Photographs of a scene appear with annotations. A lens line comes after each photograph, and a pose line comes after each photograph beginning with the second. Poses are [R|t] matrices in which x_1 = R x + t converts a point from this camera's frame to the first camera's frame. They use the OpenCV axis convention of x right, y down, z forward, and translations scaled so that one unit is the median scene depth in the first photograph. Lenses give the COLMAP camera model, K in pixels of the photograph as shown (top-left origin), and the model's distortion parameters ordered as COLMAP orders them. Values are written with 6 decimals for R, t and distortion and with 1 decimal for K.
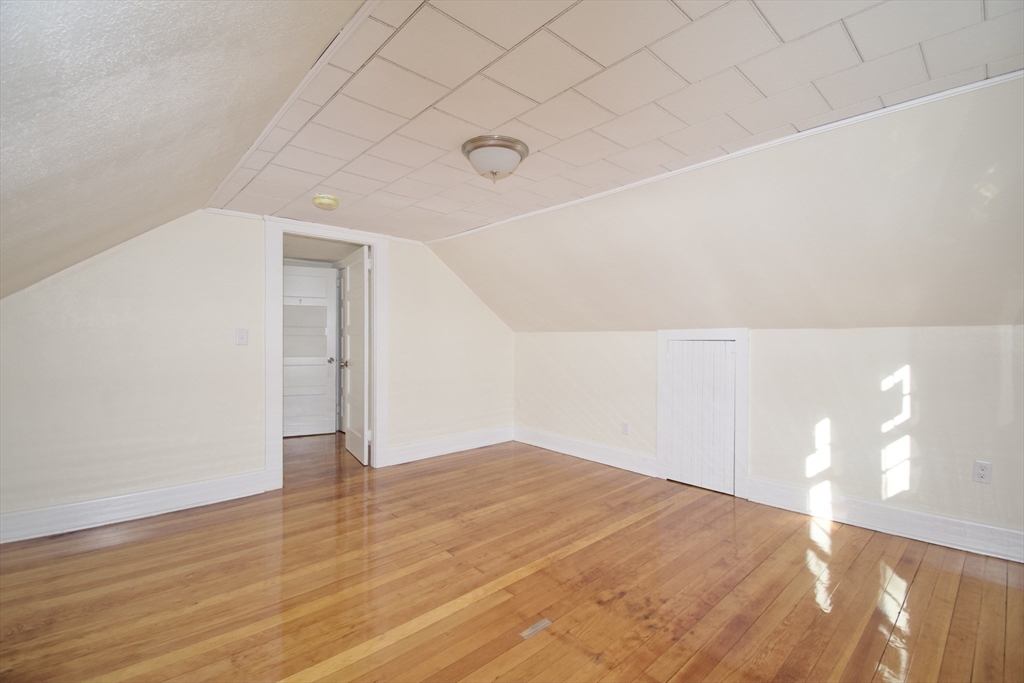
lens RADIAL K [[458.2, 0, 520.2], [0, 458.2, 341.6], [0, 0, 1]] dist [0.023249, -0.026271]
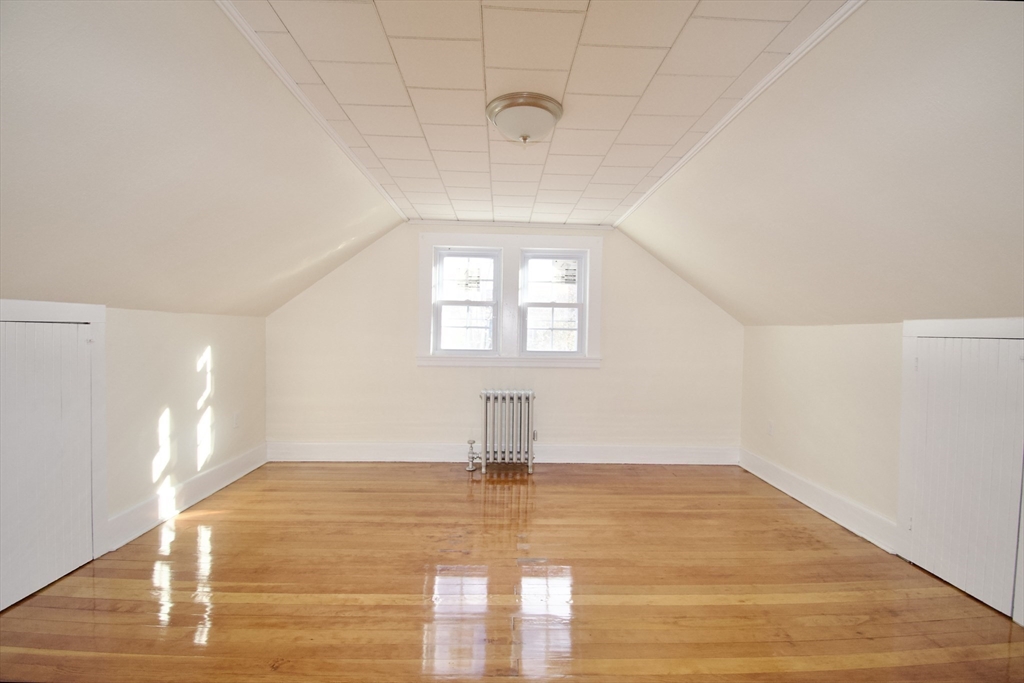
lens RADIAL K [[458.2, 0, 520.2], [0, 458.2, 341.6], [0, 0, 1]] dist [0.023249, -0.026271]
pose [[-0.758114, -0.026395, 0.651588, -0.508615], [-0.014927, 0.999621, 0.023127, -0.000512], [-0.651952, 0.007807, -0.758220, 1.349132]]
